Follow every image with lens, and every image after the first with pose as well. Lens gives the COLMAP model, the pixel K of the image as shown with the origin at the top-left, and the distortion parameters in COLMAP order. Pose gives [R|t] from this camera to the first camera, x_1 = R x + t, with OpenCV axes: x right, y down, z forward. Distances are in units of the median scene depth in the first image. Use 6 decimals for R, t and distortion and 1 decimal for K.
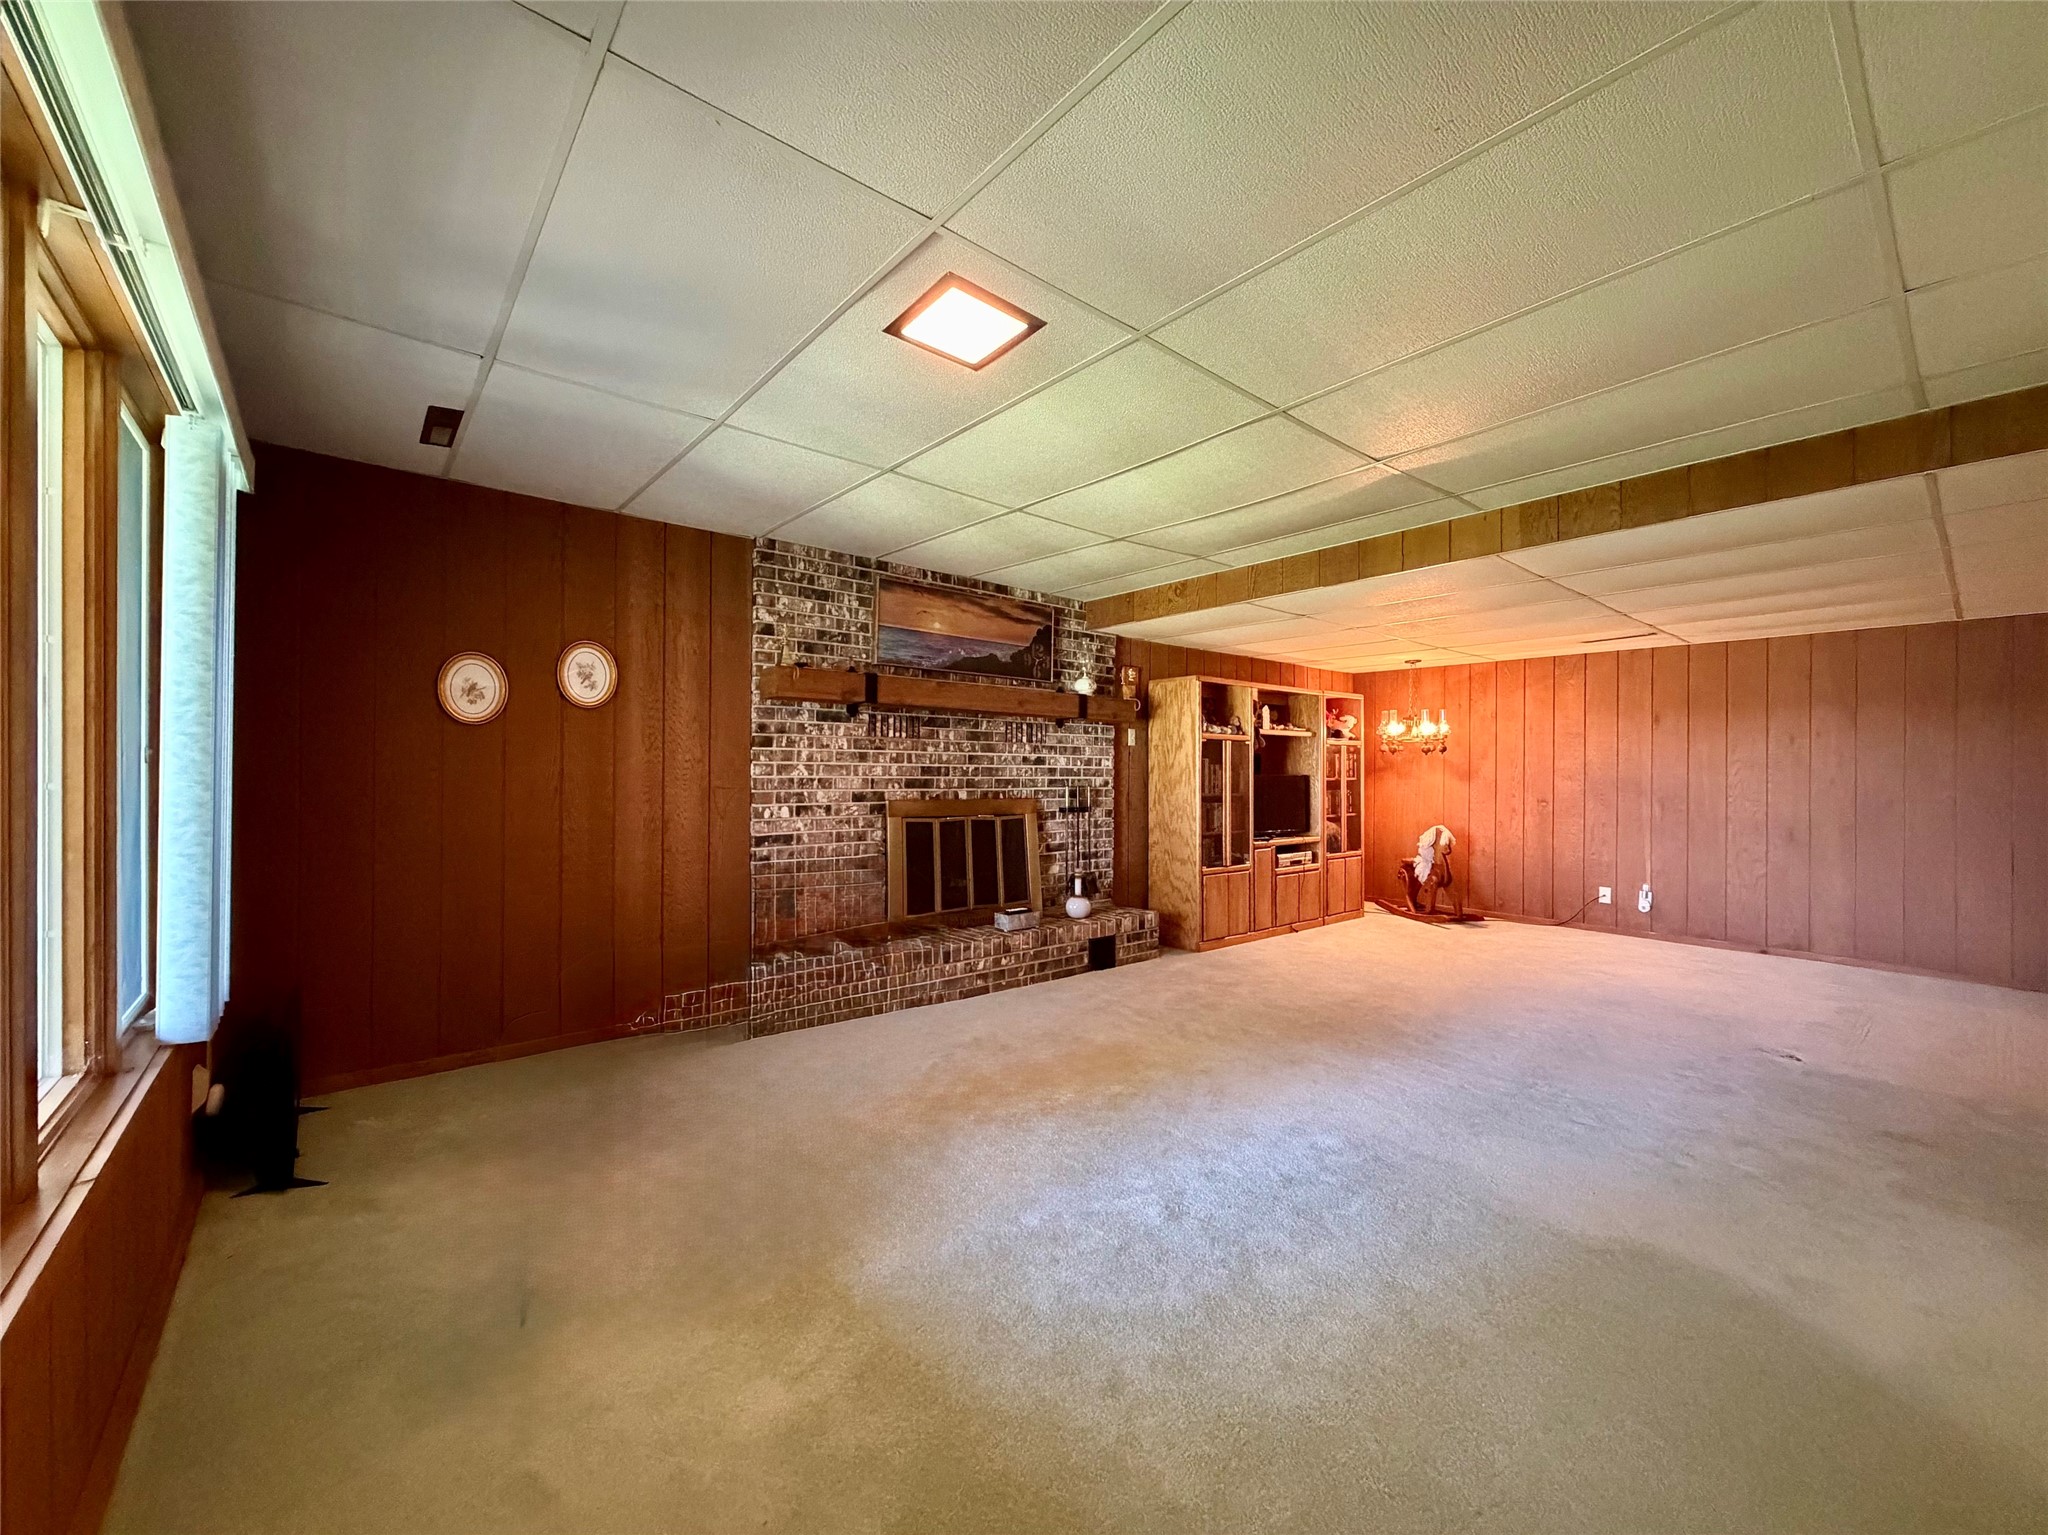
lens RADIAL K [[811.4, 0, 1019.2], [0, 811.4, 767.5], [0, 0, 1]] dist [-0.001835, 0.000062]
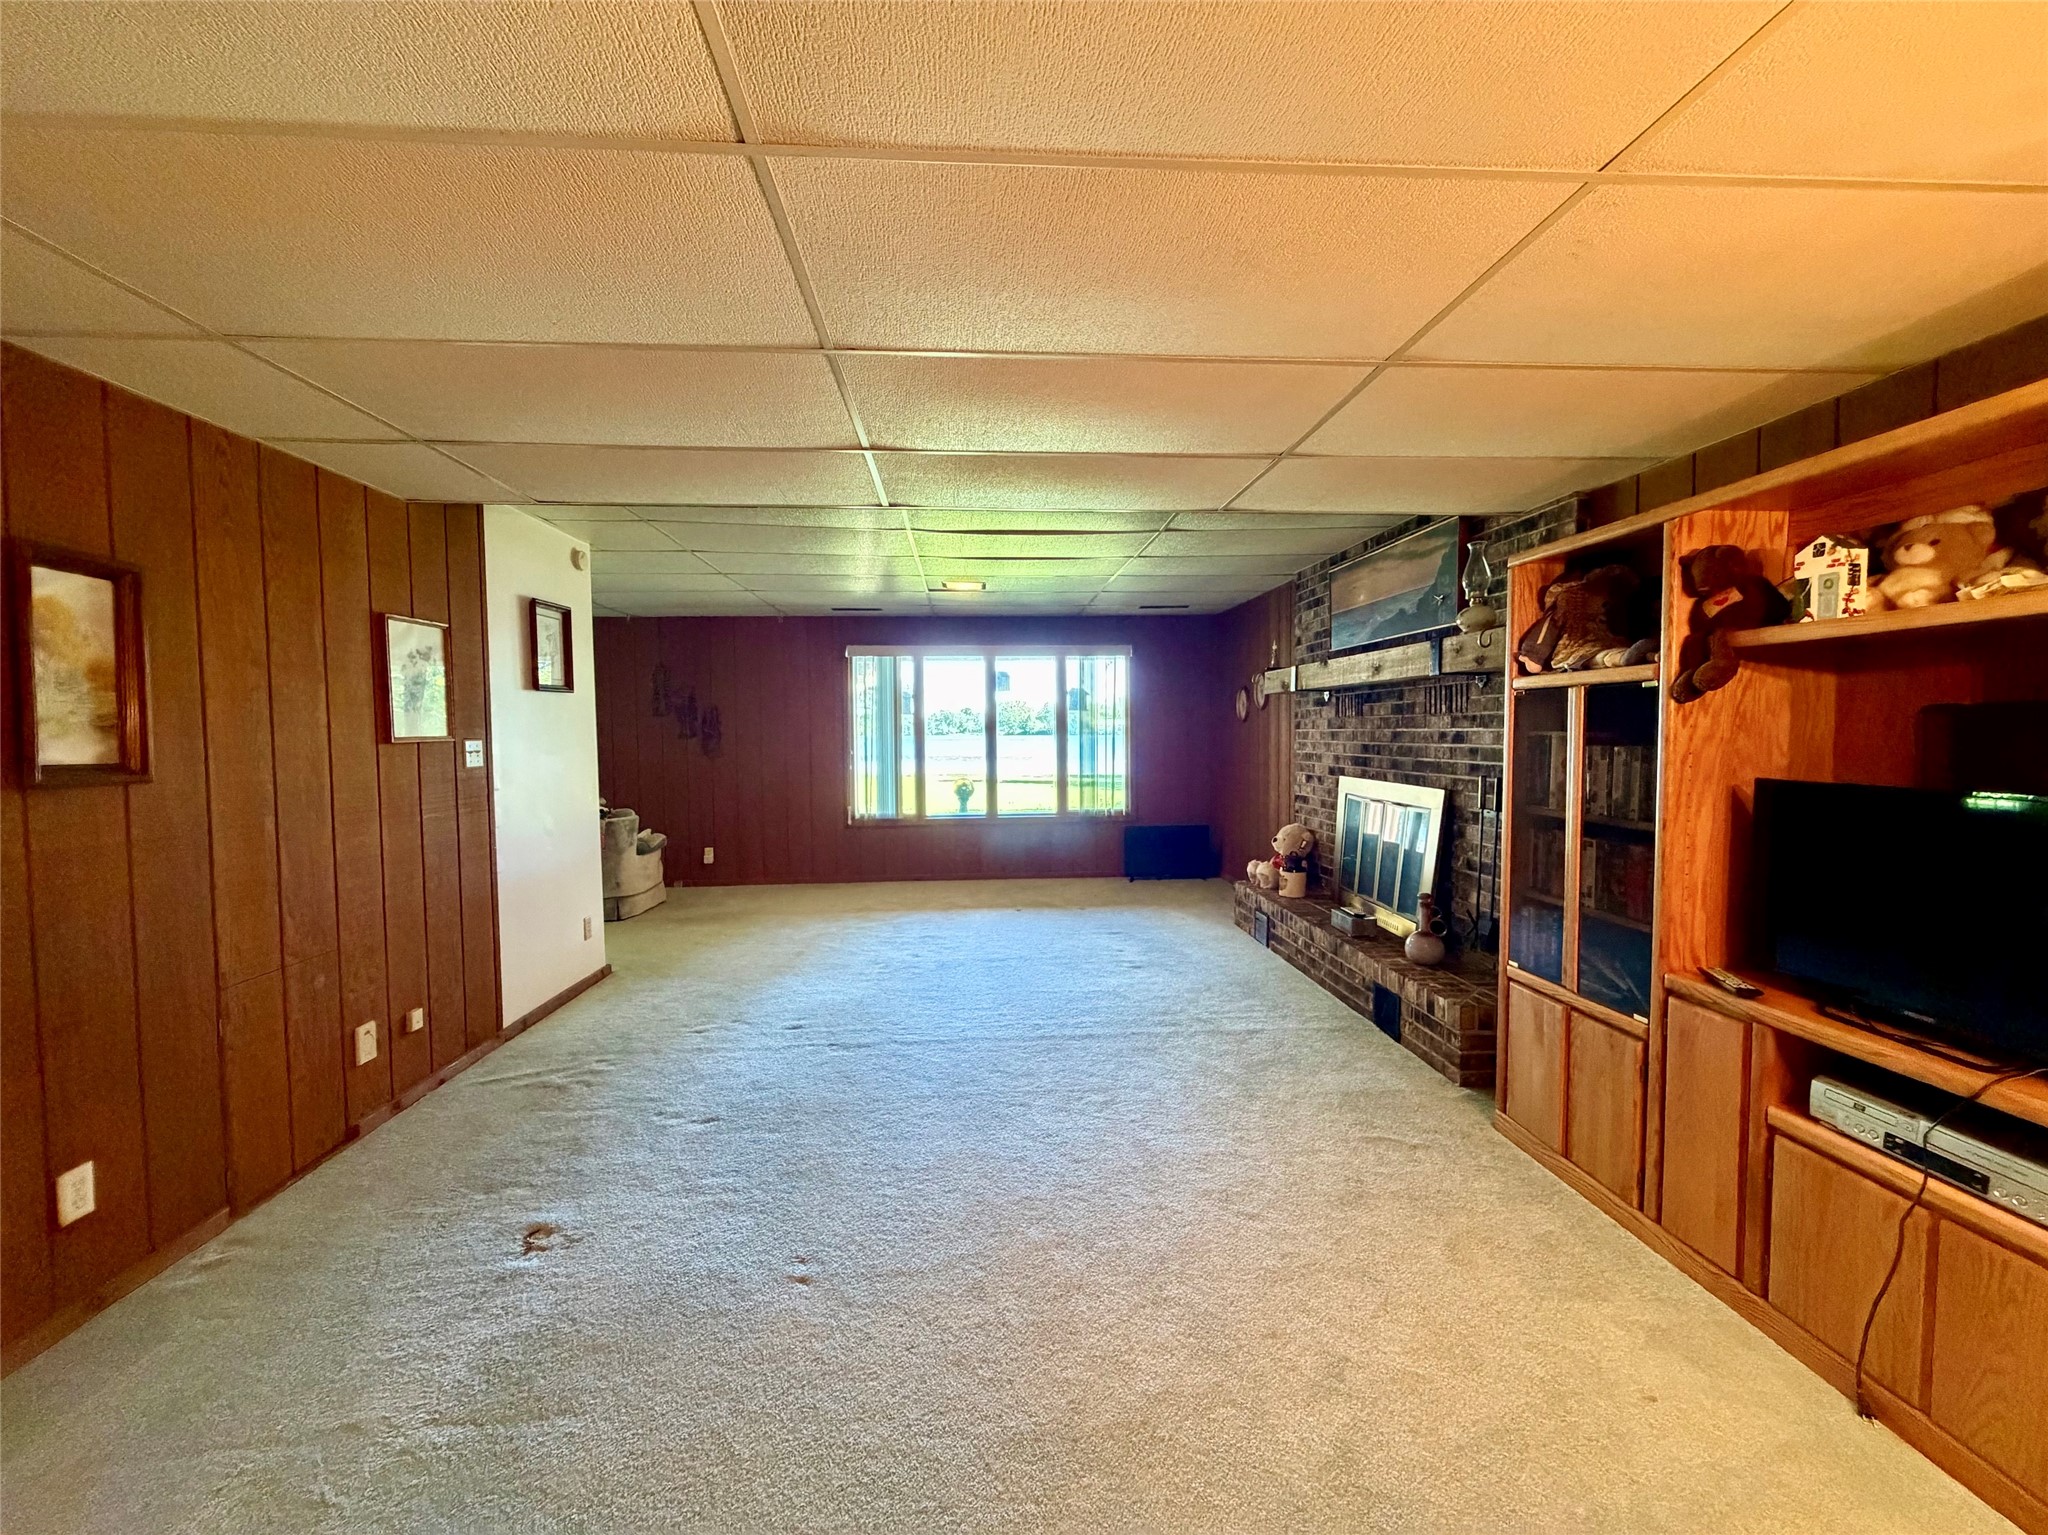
lens RADIAL K [[811.4, 0, 1019.2], [0, 811.4, 767.5], [0, 0, 1]] dist [-0.001835, 0.000062]
pose [[-0.596369, 0.031256, -0.802102, 0.829206], [0.005360, 0.999374, 0.034959, -0.008921], [0.802692, 0.016549, -0.596164, 1.126894]]
